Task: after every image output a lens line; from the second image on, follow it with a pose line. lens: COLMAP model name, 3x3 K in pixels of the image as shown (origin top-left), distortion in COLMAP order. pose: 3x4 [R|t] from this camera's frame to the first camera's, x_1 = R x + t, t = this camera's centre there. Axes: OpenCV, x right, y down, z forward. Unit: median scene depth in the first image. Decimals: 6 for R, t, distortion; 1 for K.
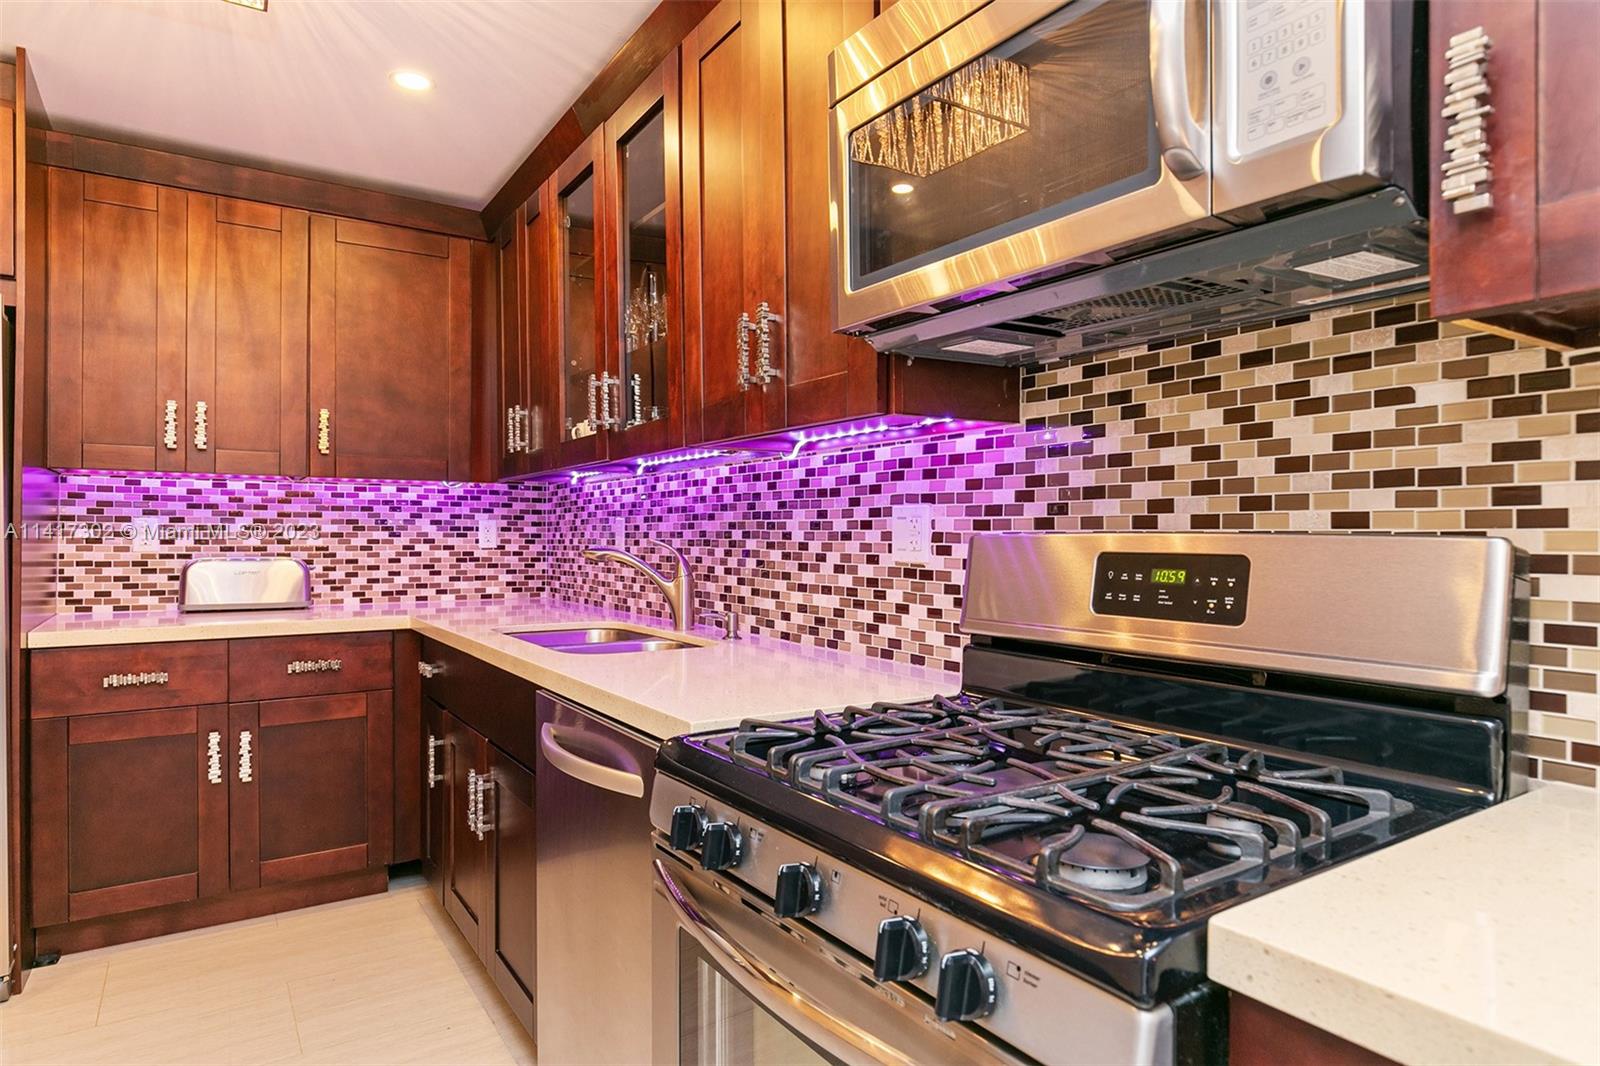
lens RADIAL K [[947.1, 0, 801.2], [0, 947.1, 541.3], [0, 0, 1]] dist [-0.000248, -0.000014]
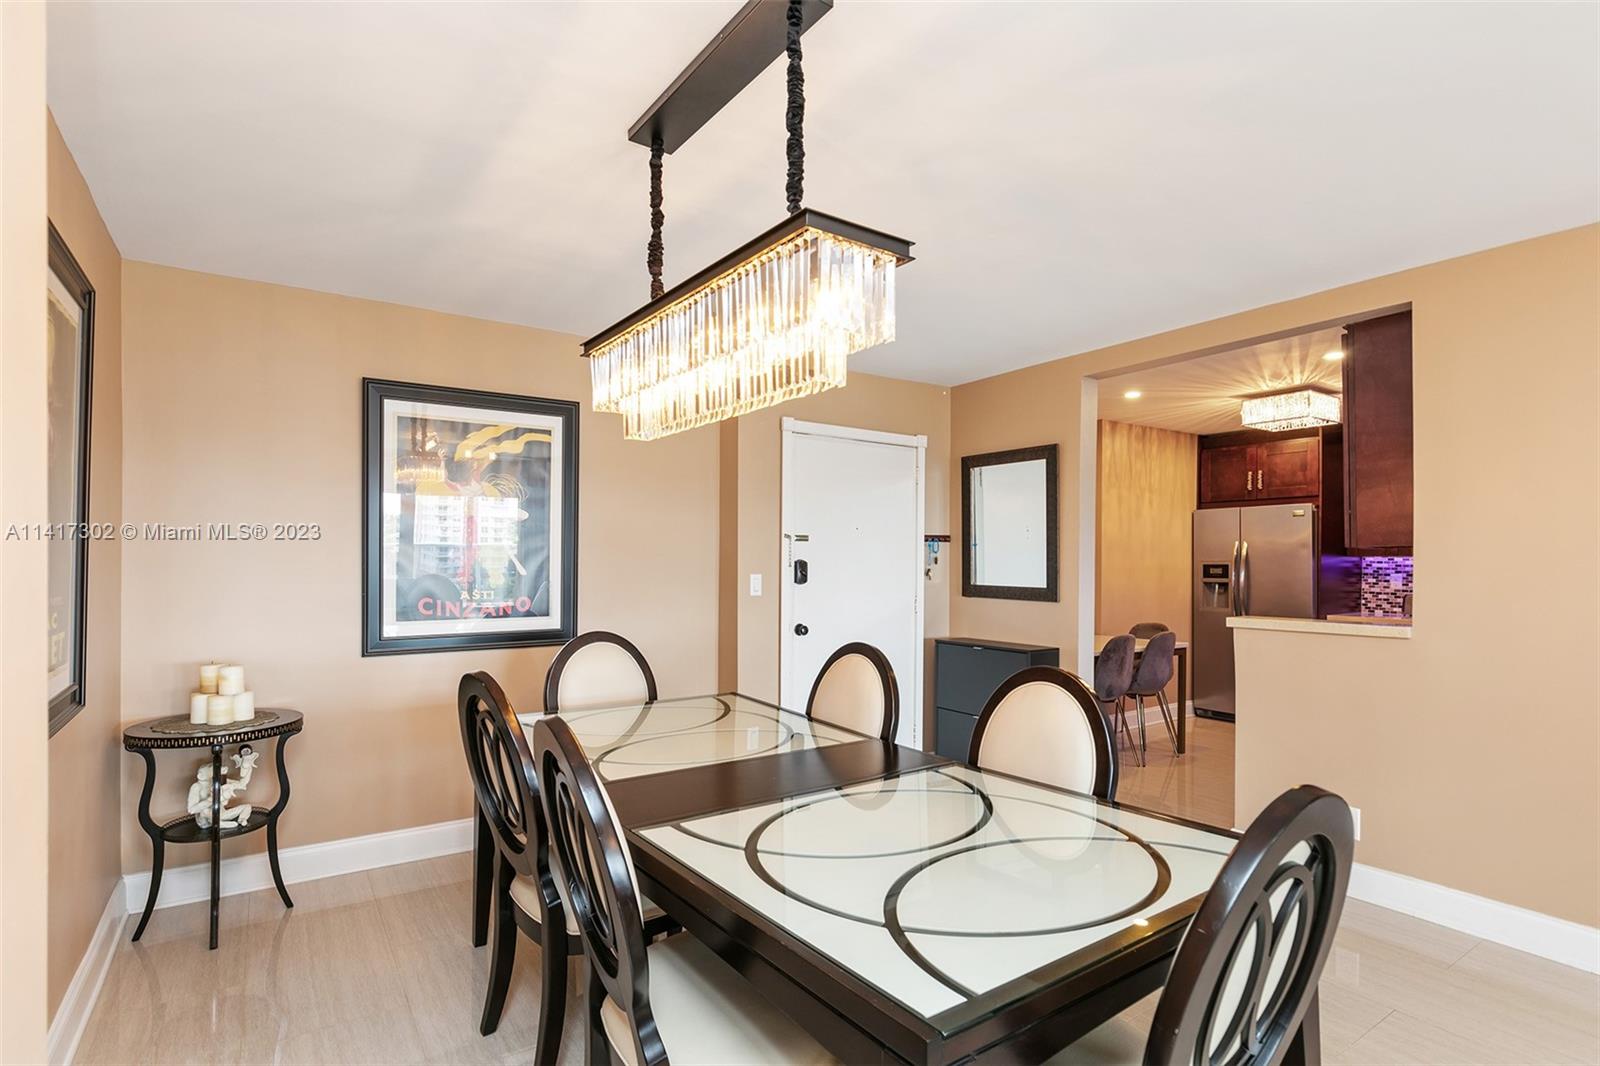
lens RADIAL K [[760.7, 0, 791.0], [0, 760.7, 559.9], [0, 0, 1]] dist [-0.004853, 0.001826]
pose [[0.010669, -0.005980, -0.999925, 1.263589], [-0.013656, 0.999888, -0.006126, -0.030446], [0.999850, 0.013721, 0.010586, -0.565384]]
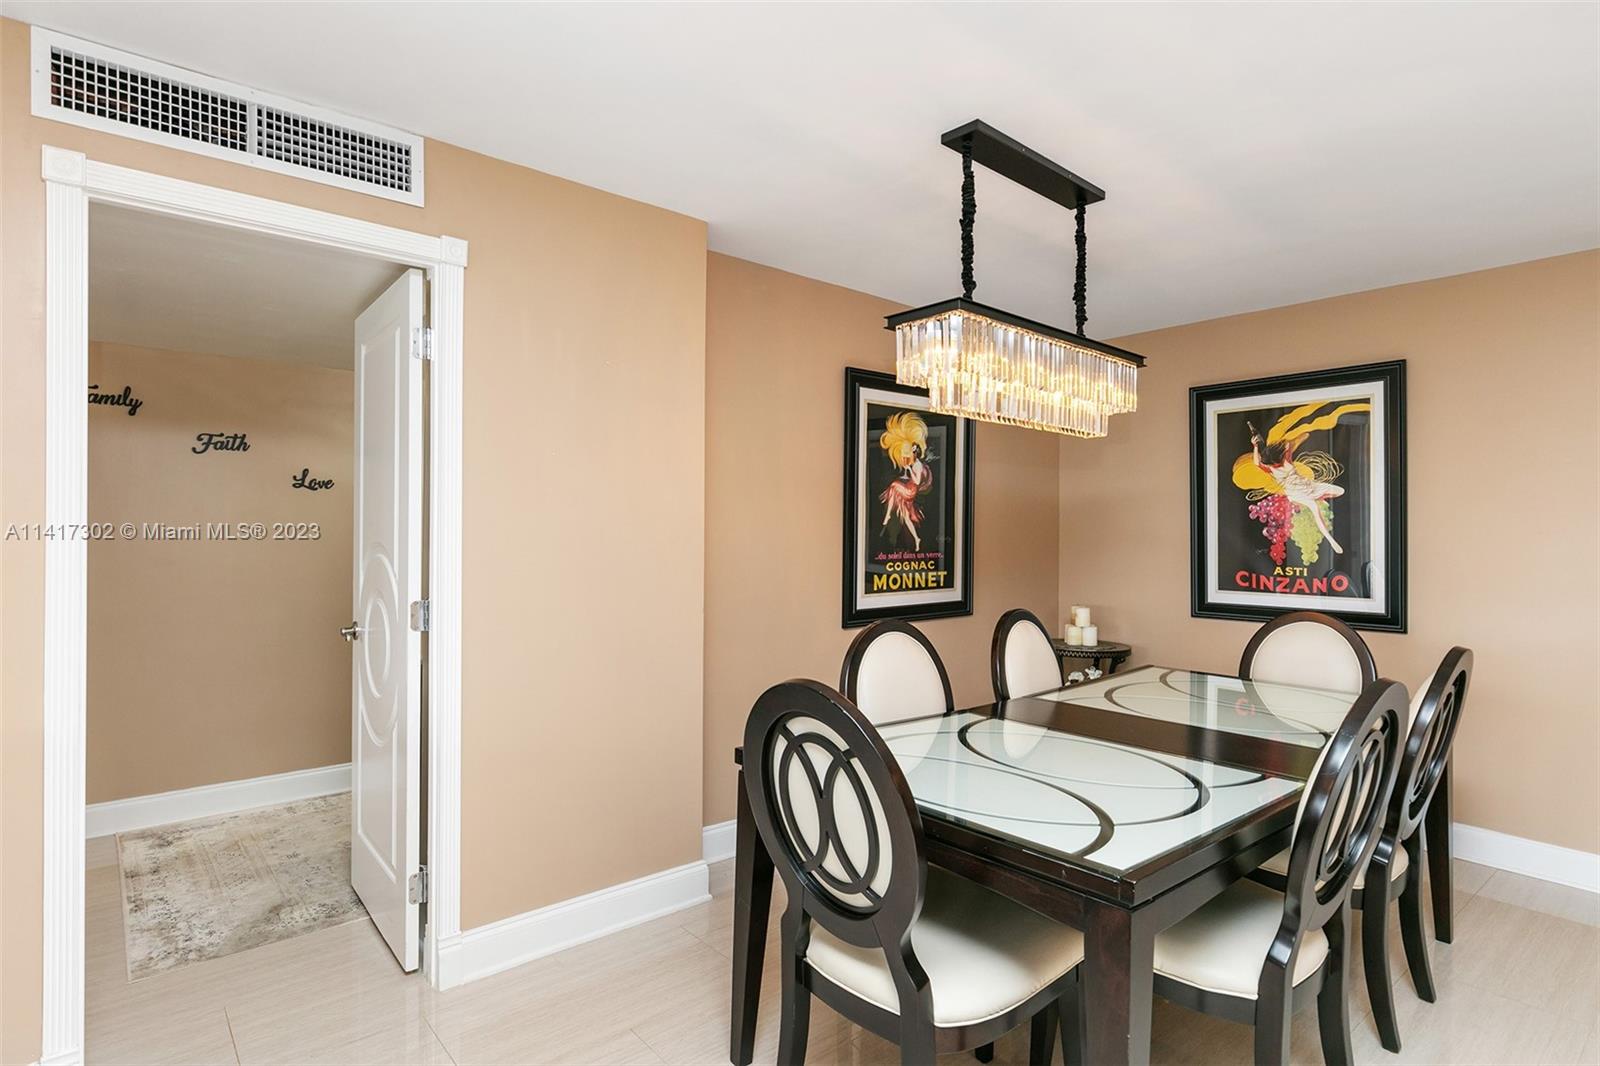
lens RADIAL K [[829.8, 0, 798.7], [0, 829.8, 534.9], [0, 0, 1]] dist [0.006133, -0.003647]
pose [[-0.991736, -0.011903, -0.127745, 1.042958], [-0.013423, 0.999849, 0.011045, -0.038771], [0.127594, 0.012668, -0.991746, 0.174692]]
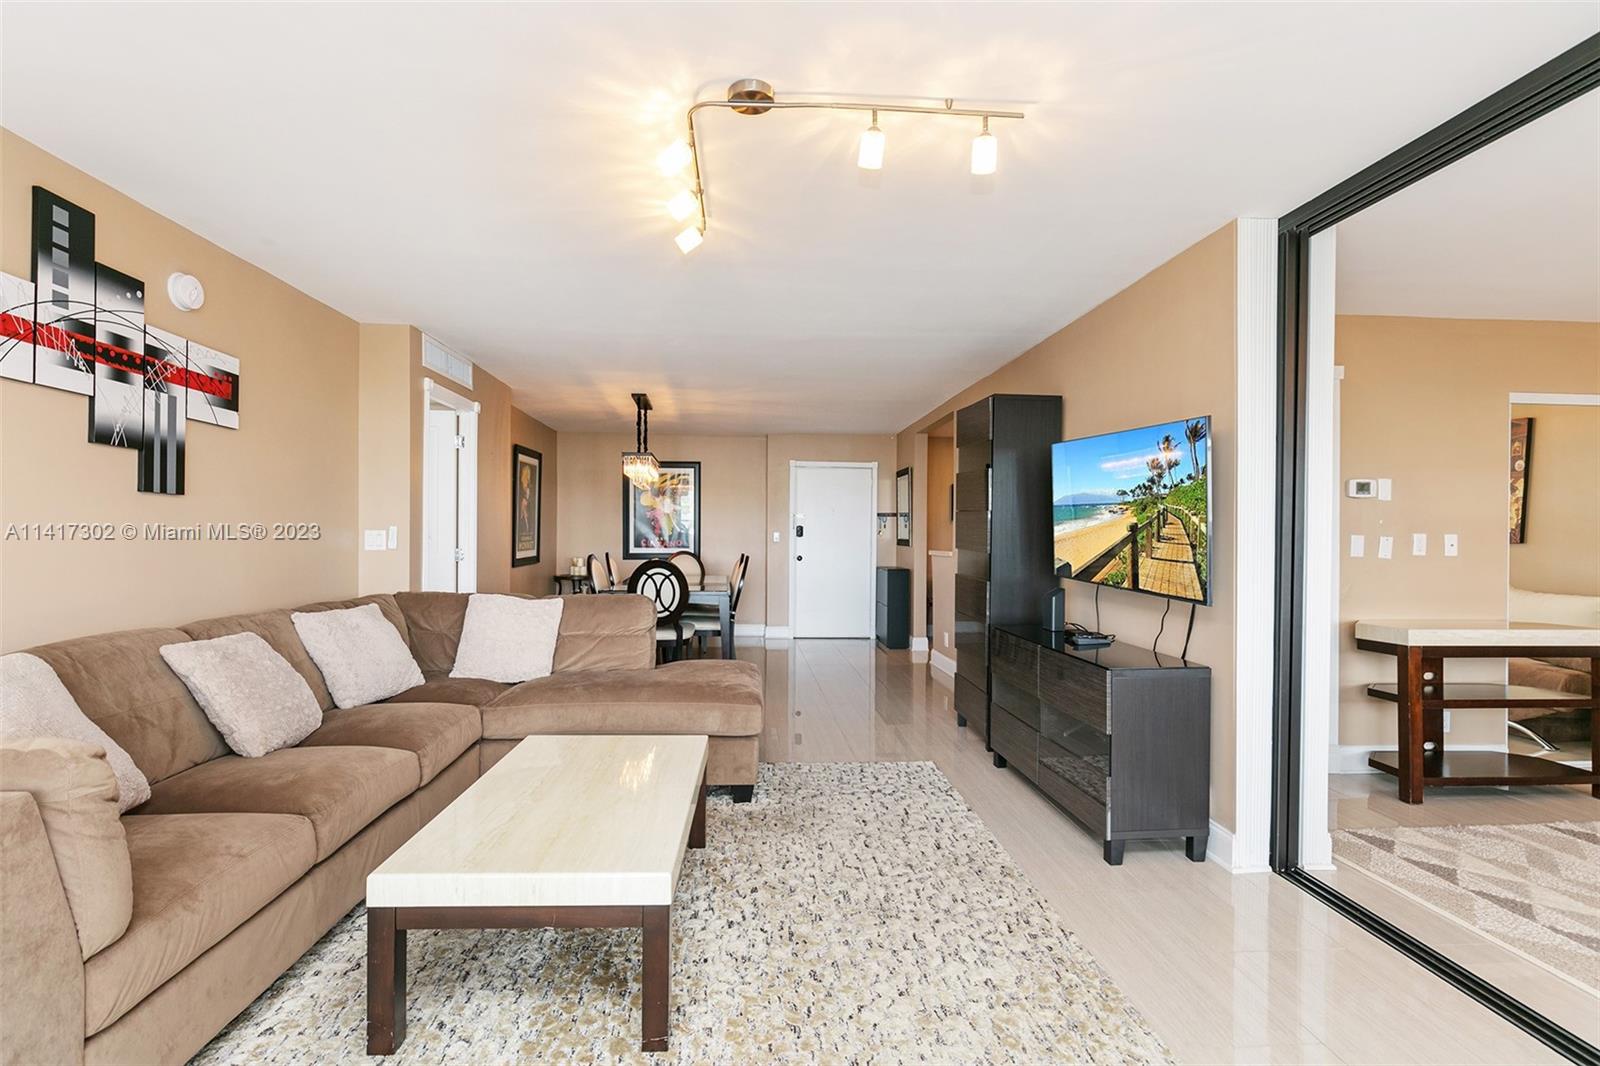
lens RADIAL K [[760.7, 0, 786.5], [0, 760.7, 532.9], [0, 0, 1]] dist [-0.004853, 0.001826]
pose [[-0.487976, -0.007671, -0.872823, 2.508708], [-0.018043, 0.999836, 0.001300, -0.014369], [0.872671, 0.016383, -0.488035, 0.885147]]
